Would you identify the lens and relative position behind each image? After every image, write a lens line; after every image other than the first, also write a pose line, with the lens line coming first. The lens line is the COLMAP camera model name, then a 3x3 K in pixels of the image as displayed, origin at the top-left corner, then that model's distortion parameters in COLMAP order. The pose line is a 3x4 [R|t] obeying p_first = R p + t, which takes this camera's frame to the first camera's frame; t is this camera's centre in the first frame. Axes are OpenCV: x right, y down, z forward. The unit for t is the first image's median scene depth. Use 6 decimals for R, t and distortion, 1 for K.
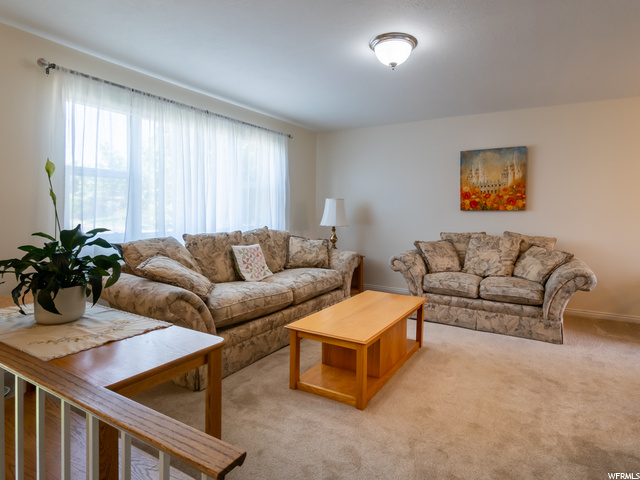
lens RADIAL K [[375.8, 0, 321.0], [0, 375.8, 208.0], [0, 0, 1]] dist [-0.002973, 0.000068]
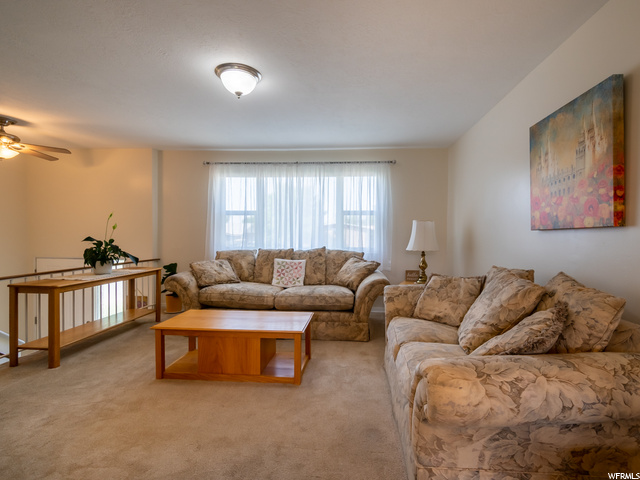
lens RADIAL K [[318.5, 0, 344.7], [0, 318.5, 230.1], [0, 0, 1]] dist [-0.004390, 0.000502]
pose [[0.434334, -0.021034, -0.900506, 0.725217], [-0.000664, 0.999720, -0.023672, 0.018993], [0.900752, 0.010880, 0.434198, 0.565054]]
